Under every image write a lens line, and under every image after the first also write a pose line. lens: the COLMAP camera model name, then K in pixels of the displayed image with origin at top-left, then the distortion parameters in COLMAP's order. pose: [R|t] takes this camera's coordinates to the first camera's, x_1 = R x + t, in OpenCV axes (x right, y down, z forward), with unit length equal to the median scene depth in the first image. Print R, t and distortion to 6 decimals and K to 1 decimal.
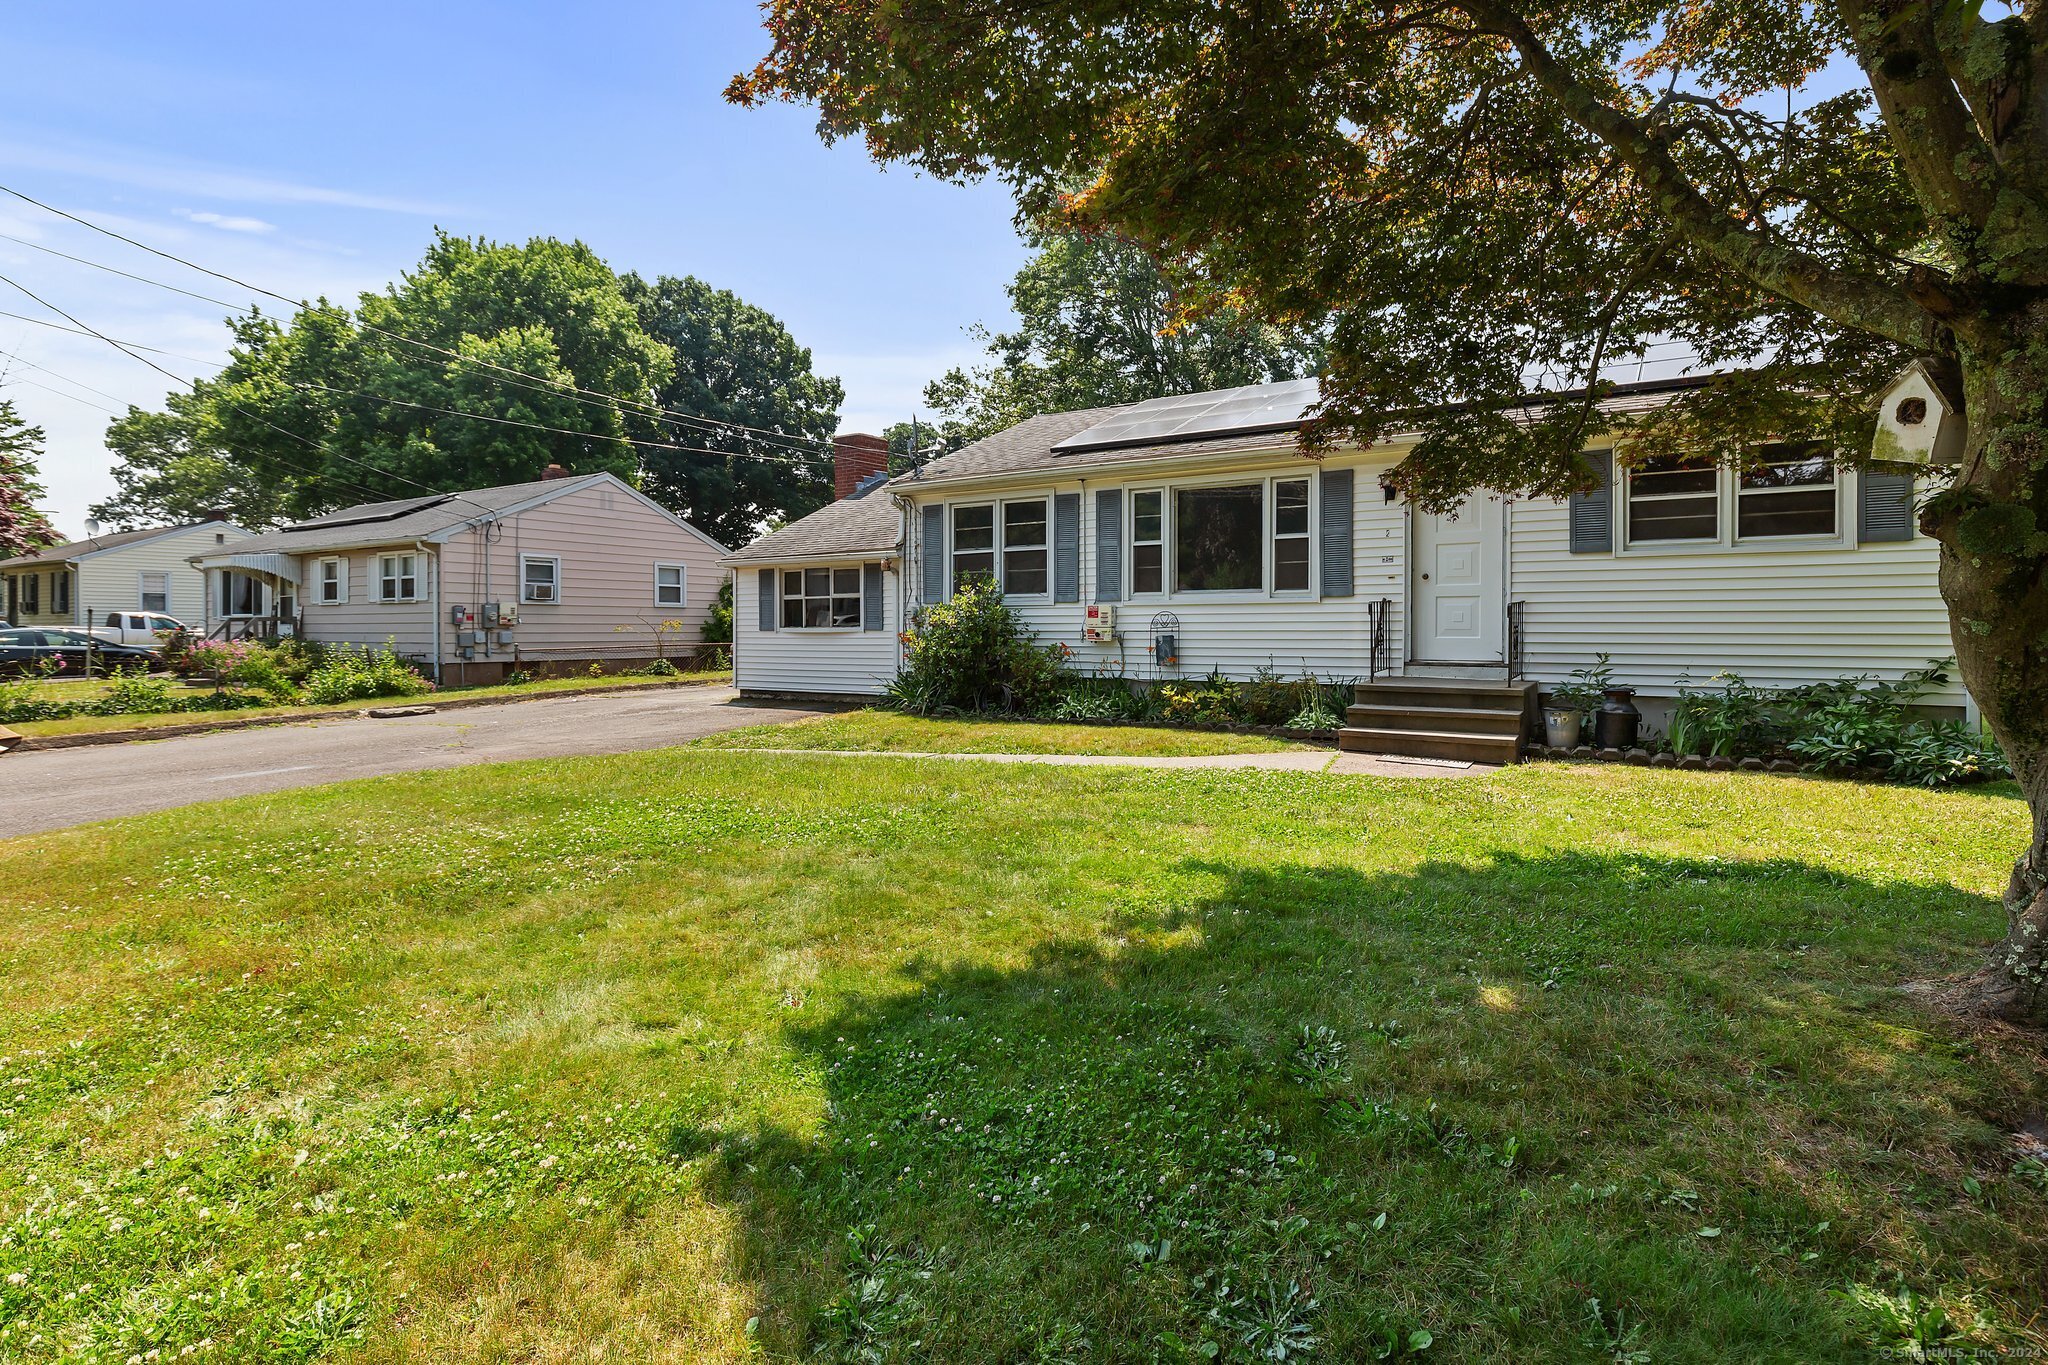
lens RADIAL K [[996.6, 0, 1027.0], [0, 996.6, 644.8], [0, 0, 1]] dist [-0.014877, -0.000170]
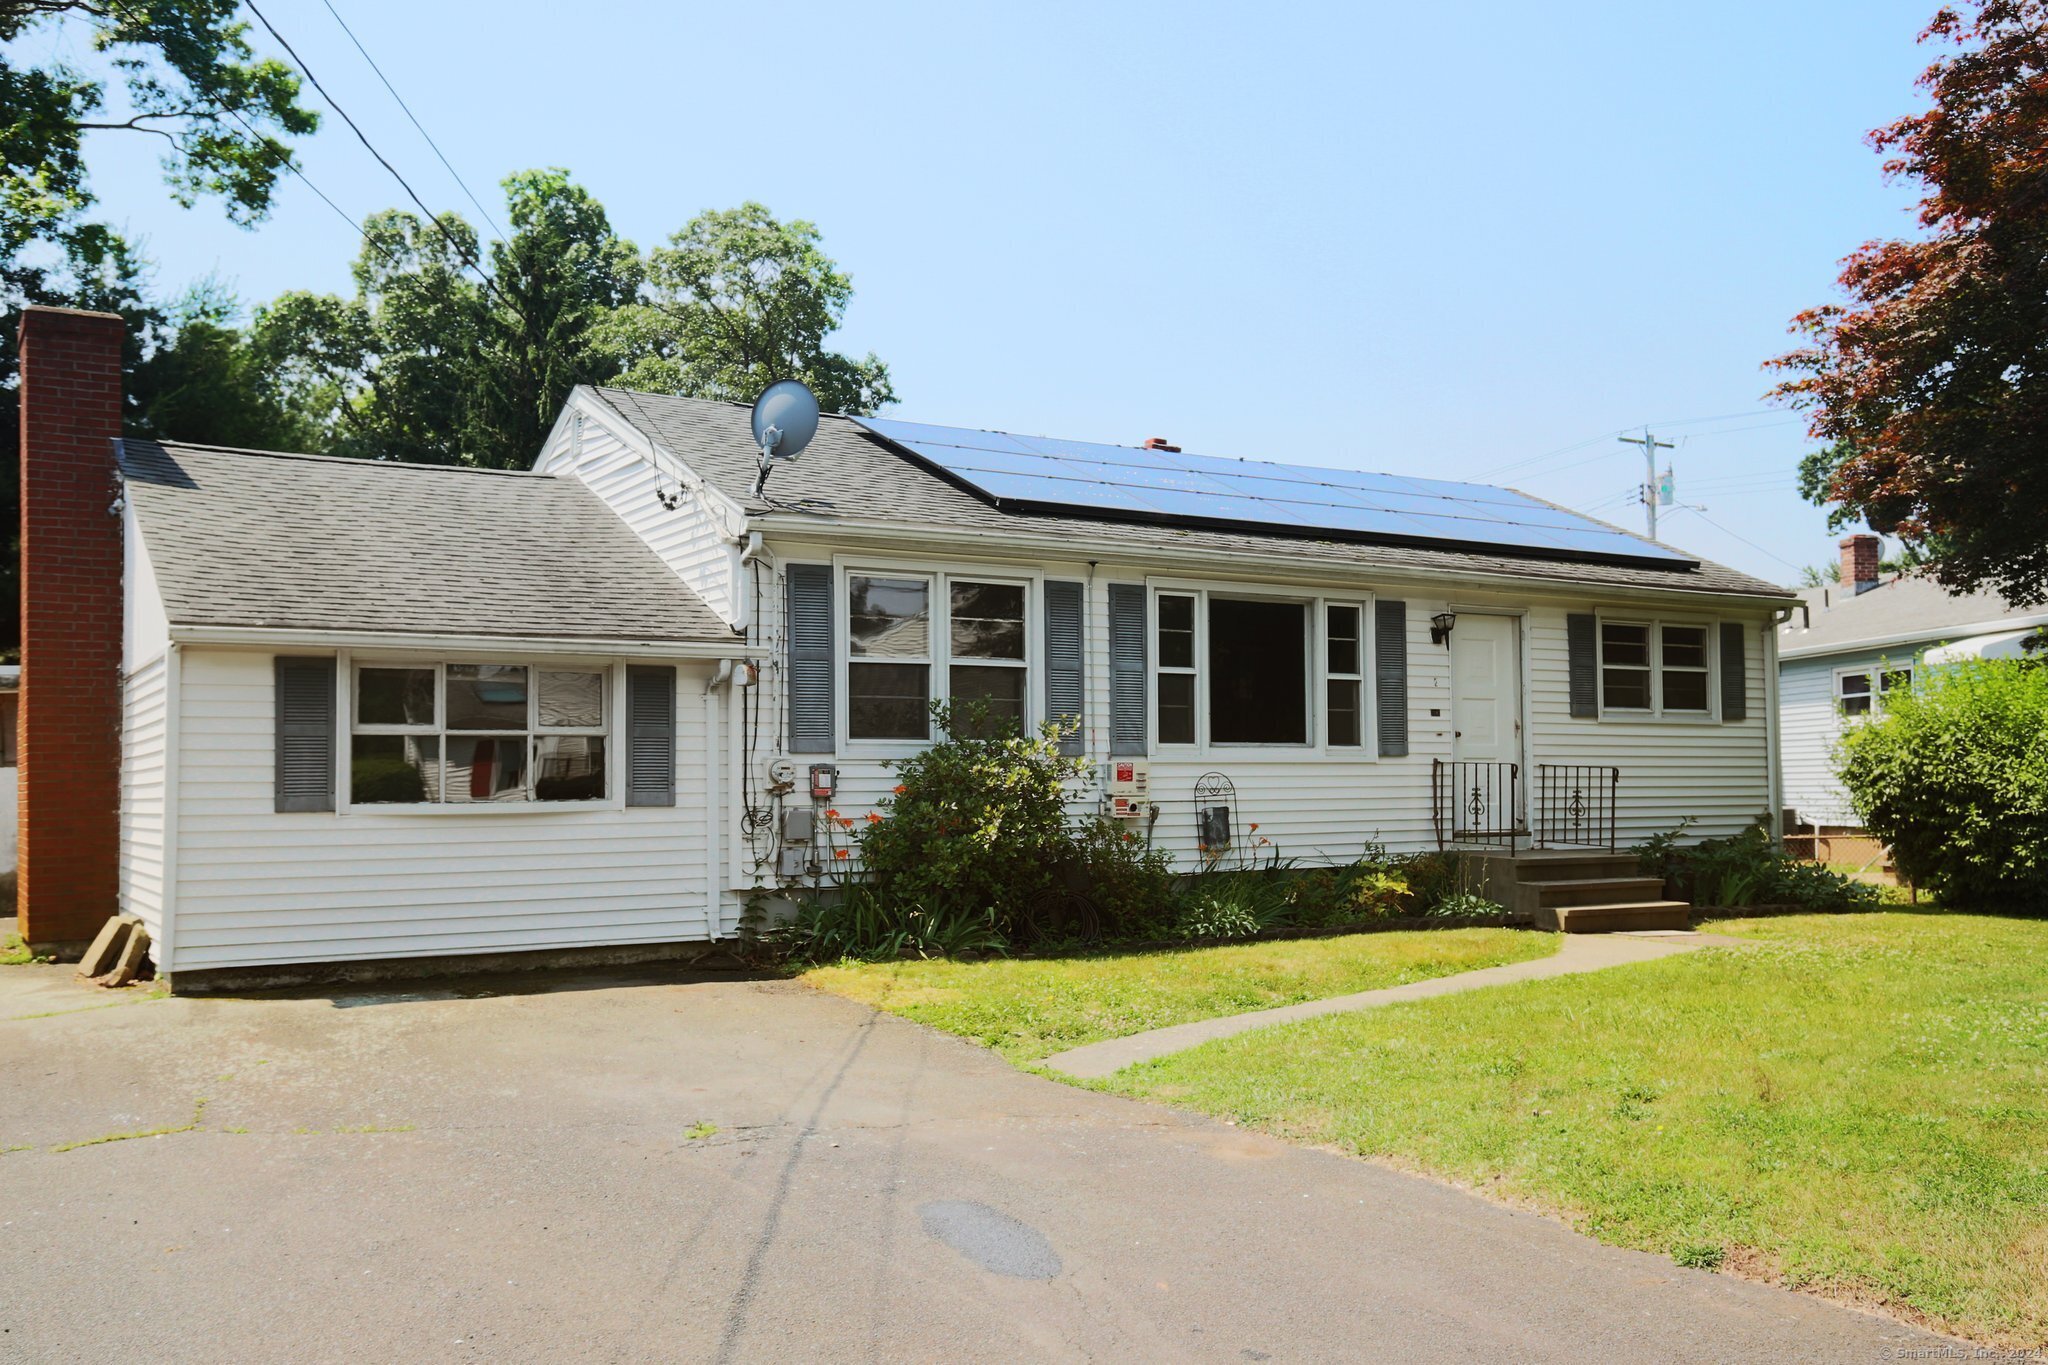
lens RADIAL K [[1847.1, 0, 1024.9], [0, 1847.1, 689.4], [0, 0, 1]] dist [0.001207, 0.006881]
pose [[0.427494, 0.044436, 0.902926, -1.051674], [0.021560, 0.998006, -0.059323, -0.017341], [-0.903761, 0.044827, 0.425683, 0.559894]]
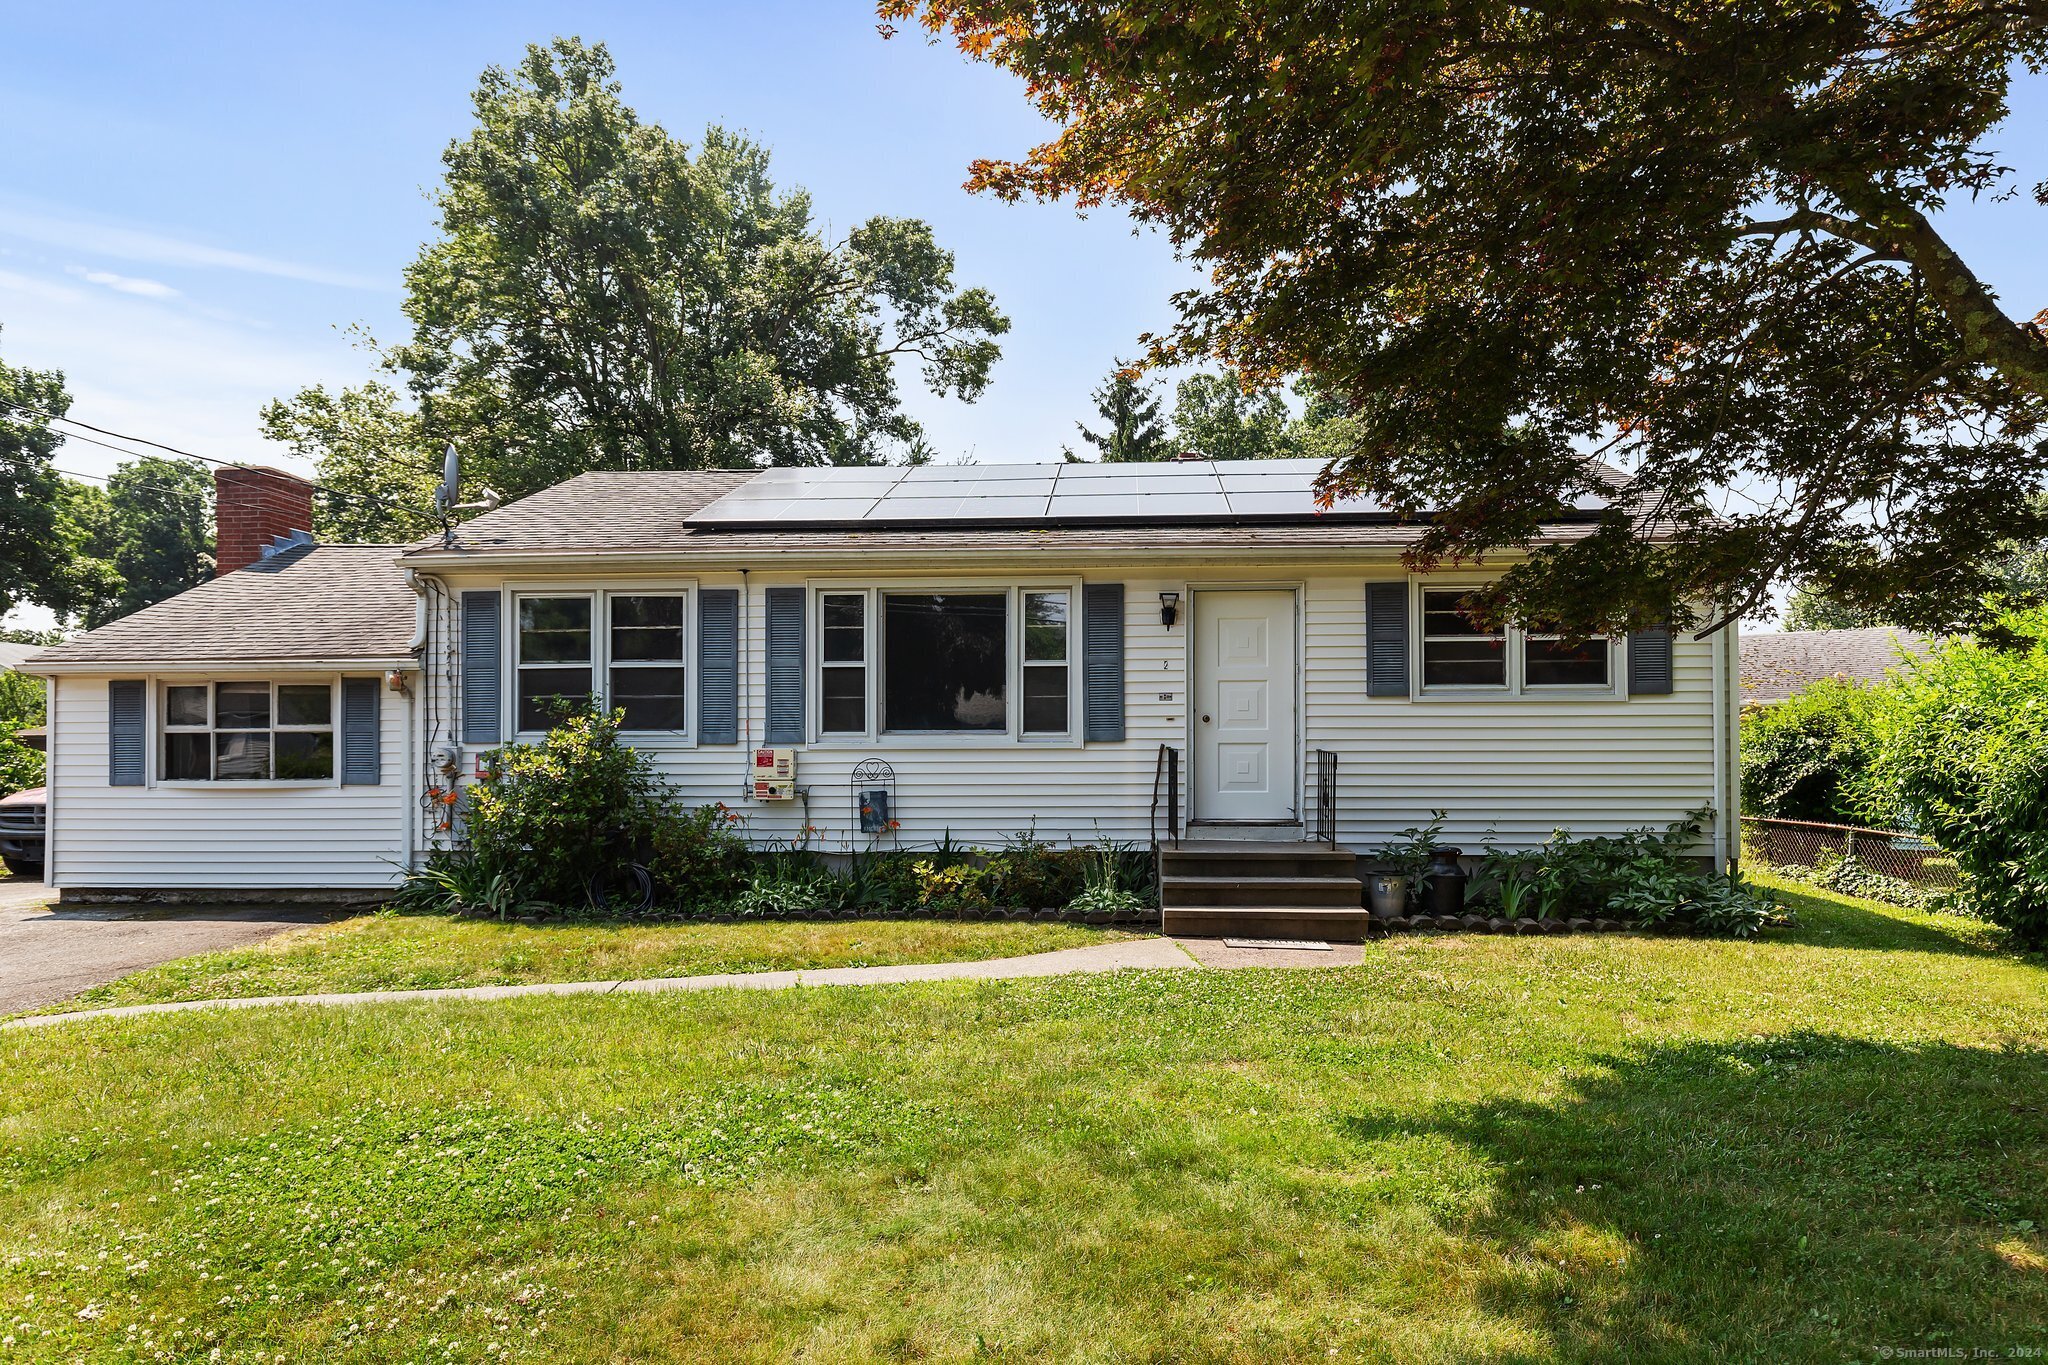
lens RADIAL K [[1247.4, 0, 1039.4], [0, 1247.4, 765.6], [0, 0, 1]] dist [-0.001545, -0.004017]
pose [[0.871447, 0.000597, 0.490490, -0.201351], [0.009694, 0.999783, -0.018440, -0.009842], [-0.490394, 0.020824, 0.871252, 0.136460]]
